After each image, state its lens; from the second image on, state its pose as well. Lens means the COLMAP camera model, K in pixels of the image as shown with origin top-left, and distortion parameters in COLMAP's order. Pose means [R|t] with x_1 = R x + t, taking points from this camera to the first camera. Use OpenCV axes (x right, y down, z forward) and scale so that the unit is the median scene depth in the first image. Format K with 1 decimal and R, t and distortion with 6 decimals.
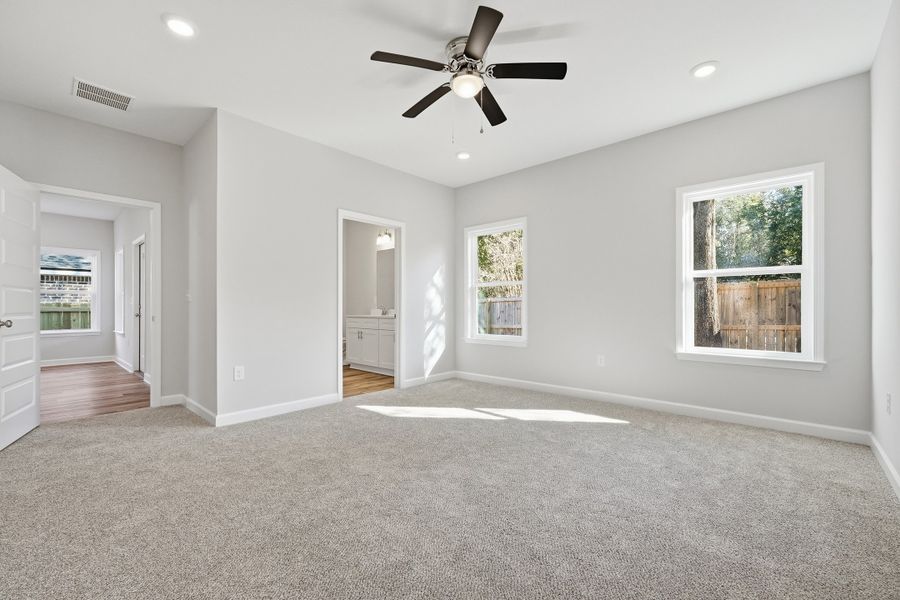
lens RADIAL K [[386.6, 0, 445.8], [0, 386.6, 303.4], [0, 0, 1]] dist [-0.009508, -0.000688]
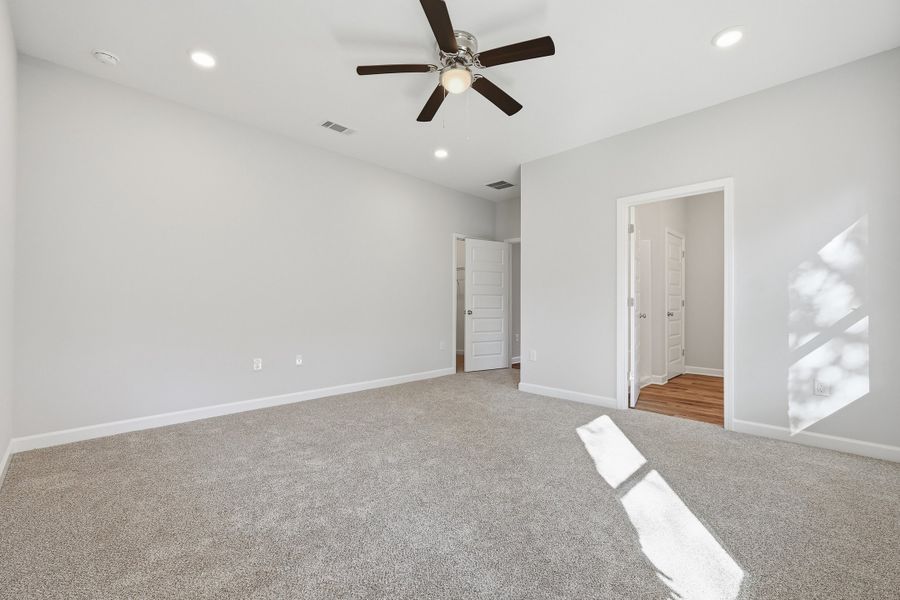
lens RADIAL K [[386.6, 0, 453.0], [0, 386.6, 298.2], [0, 0, 1]] dist [-0.009508, -0.000688]
pose [[-0.054716, -0.022311, -0.998253, 0.523566], [-0.001427, 0.999751, -0.022266, 0.010508], [0.998501, 0.000206, -0.054734, 0.527980]]
